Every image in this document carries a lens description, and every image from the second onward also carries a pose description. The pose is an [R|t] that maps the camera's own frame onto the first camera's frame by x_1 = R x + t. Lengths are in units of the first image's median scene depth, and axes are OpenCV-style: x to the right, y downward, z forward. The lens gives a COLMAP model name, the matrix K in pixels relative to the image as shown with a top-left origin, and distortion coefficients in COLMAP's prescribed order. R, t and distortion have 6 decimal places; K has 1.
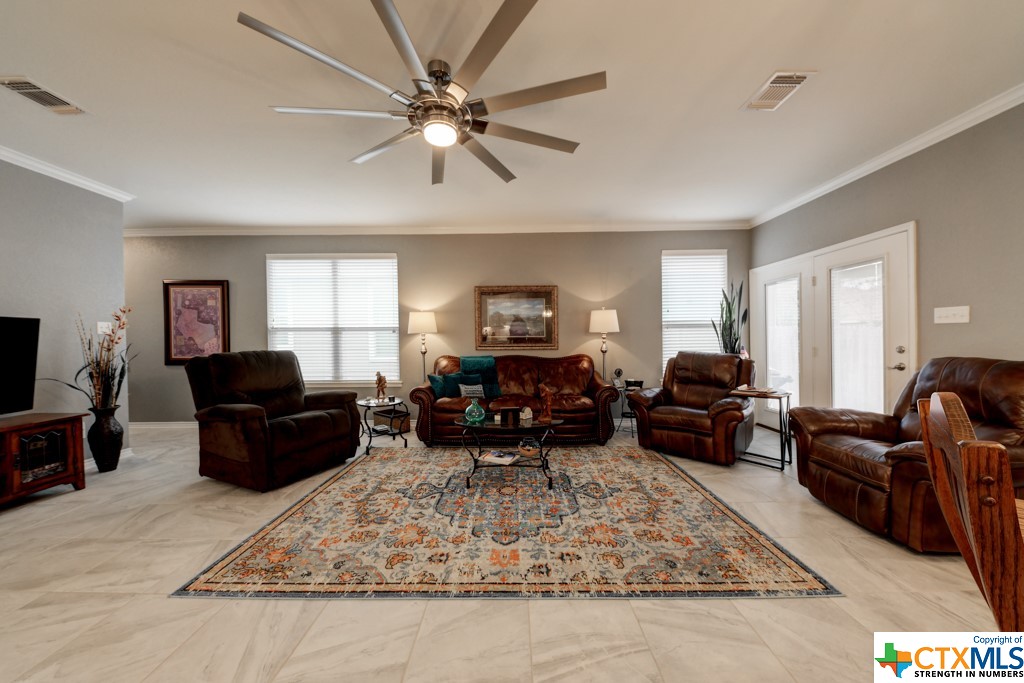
lens RADIAL K [[346.2, 0, 513.8], [0, 346.2, 348.3], [0, 0, 1]] dist [0.001112, -0.003878]
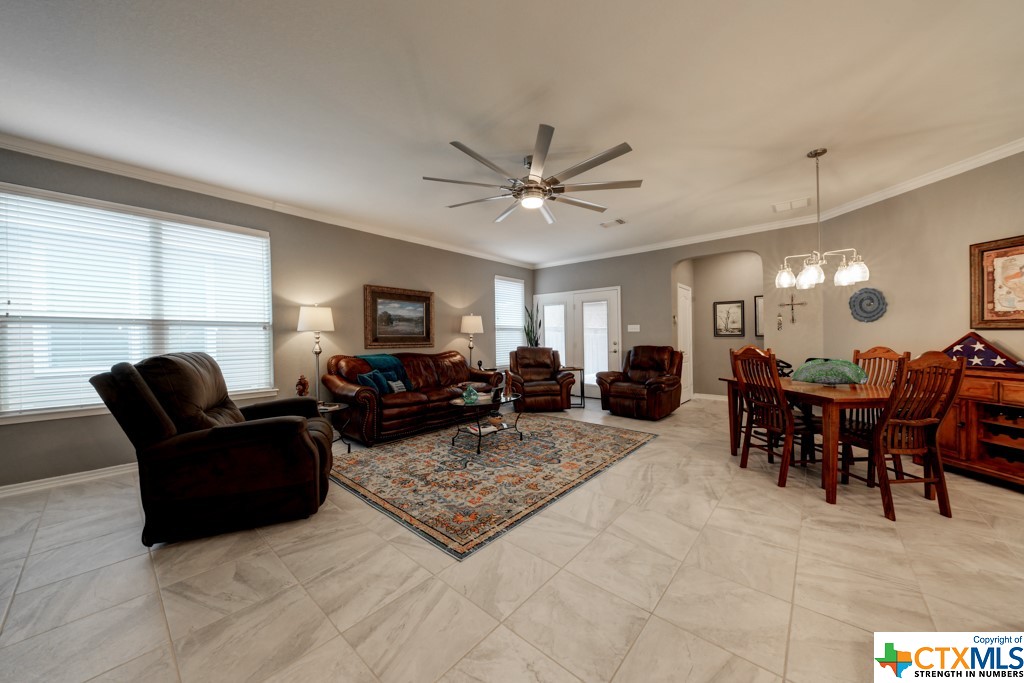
lens RADIAL K [[349.3, 0, 512.0], [0, 349.3, 341.5], [0, 0, 1]] dist [0.000783, -0.003197]
pose [[0.652635, -0.003459, 0.757664, -1.009194], [0.019078, 0.999748, -0.011869, 0.006188], [-0.757432, 0.022201, 0.652536, 0.055189]]
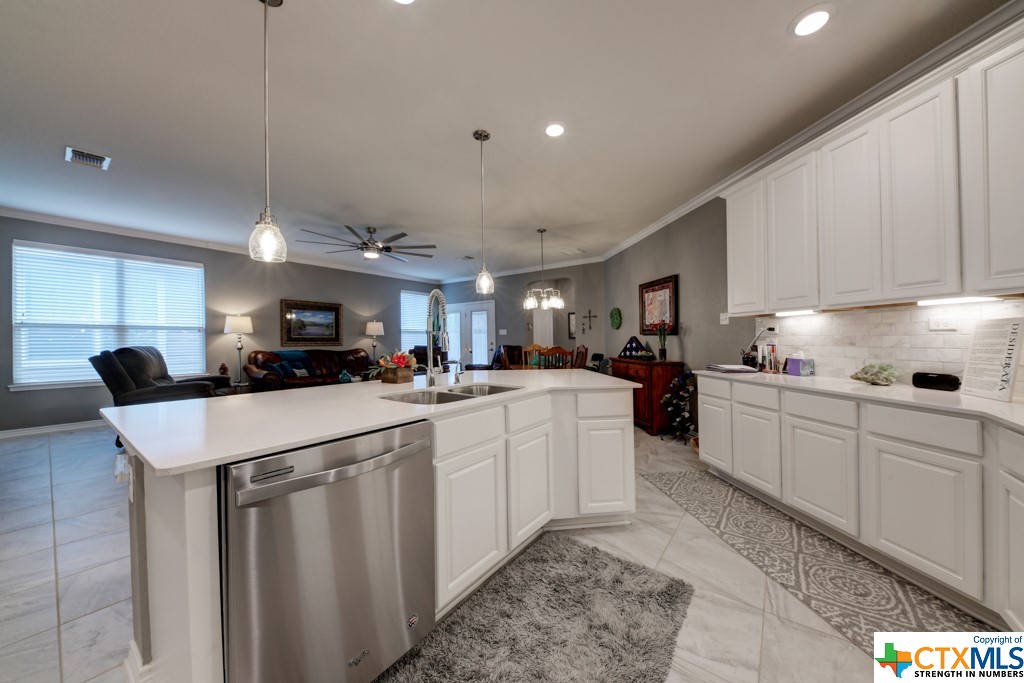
lens RADIAL K [[348.1, 0, 517.6], [0, 348.1, 341.6], [0, 0, 1]] dist [-0.000095, -0.005364]
pose [[0.589685, 0.002320, 0.807630, -1.121799], [0.016292, 0.999758, -0.014767, 0.036495], [-0.807469, 0.021866, 0.589505, -0.907735]]
